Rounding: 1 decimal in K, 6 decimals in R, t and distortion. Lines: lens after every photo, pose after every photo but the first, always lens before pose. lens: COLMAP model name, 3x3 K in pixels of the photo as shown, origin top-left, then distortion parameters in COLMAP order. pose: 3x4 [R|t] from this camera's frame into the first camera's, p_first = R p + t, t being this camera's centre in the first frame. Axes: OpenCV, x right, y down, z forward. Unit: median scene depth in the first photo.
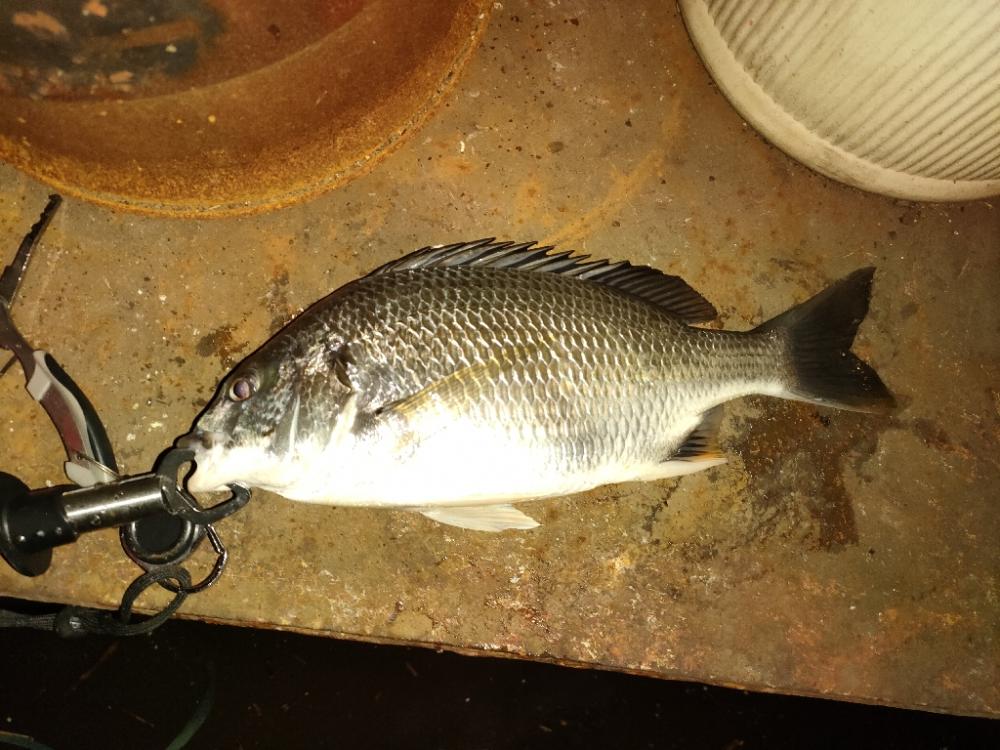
lens RADIAL K [[756.6, 0, 456.7], [0, 756.6, 376.2], [0, 0, 1]] dist [0.001821, -0.041647]
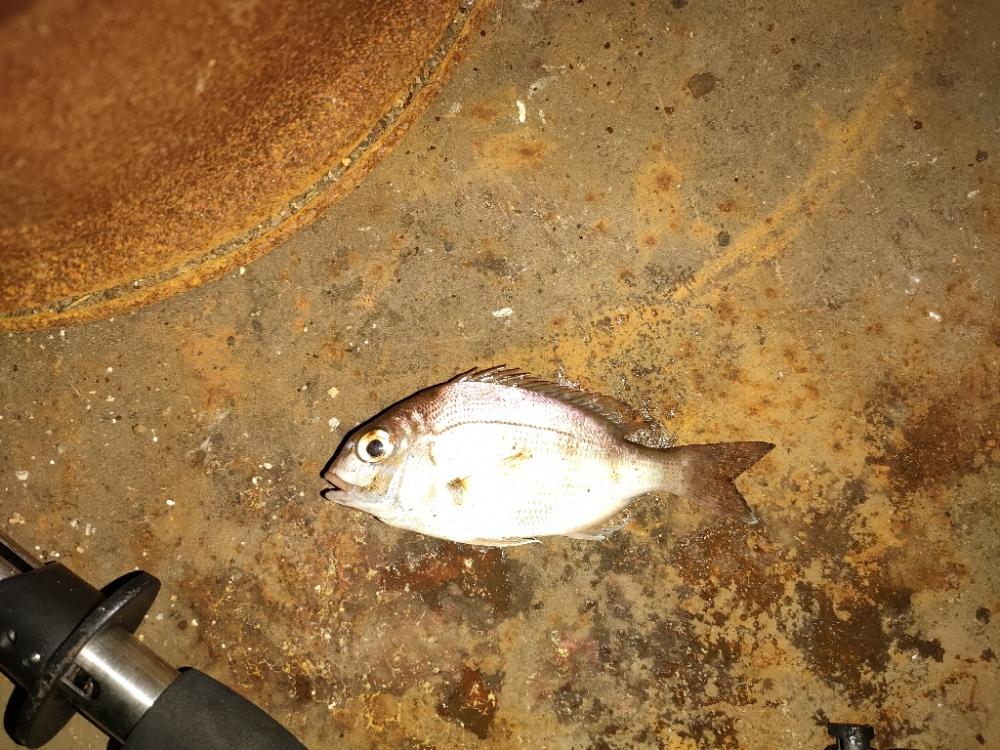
lens RADIAL K [[756.6, 0, 456.7], [0, 756.6, 376.2], [0, 0, 1]] dist [0.001821, -0.041647]
pose [[0.989646, -0.124114, -0.072093, -0.022215], [0.131608, 0.985102, 0.110694, -0.189294], [0.057280, -0.119036, 0.991236, 0.462974]]
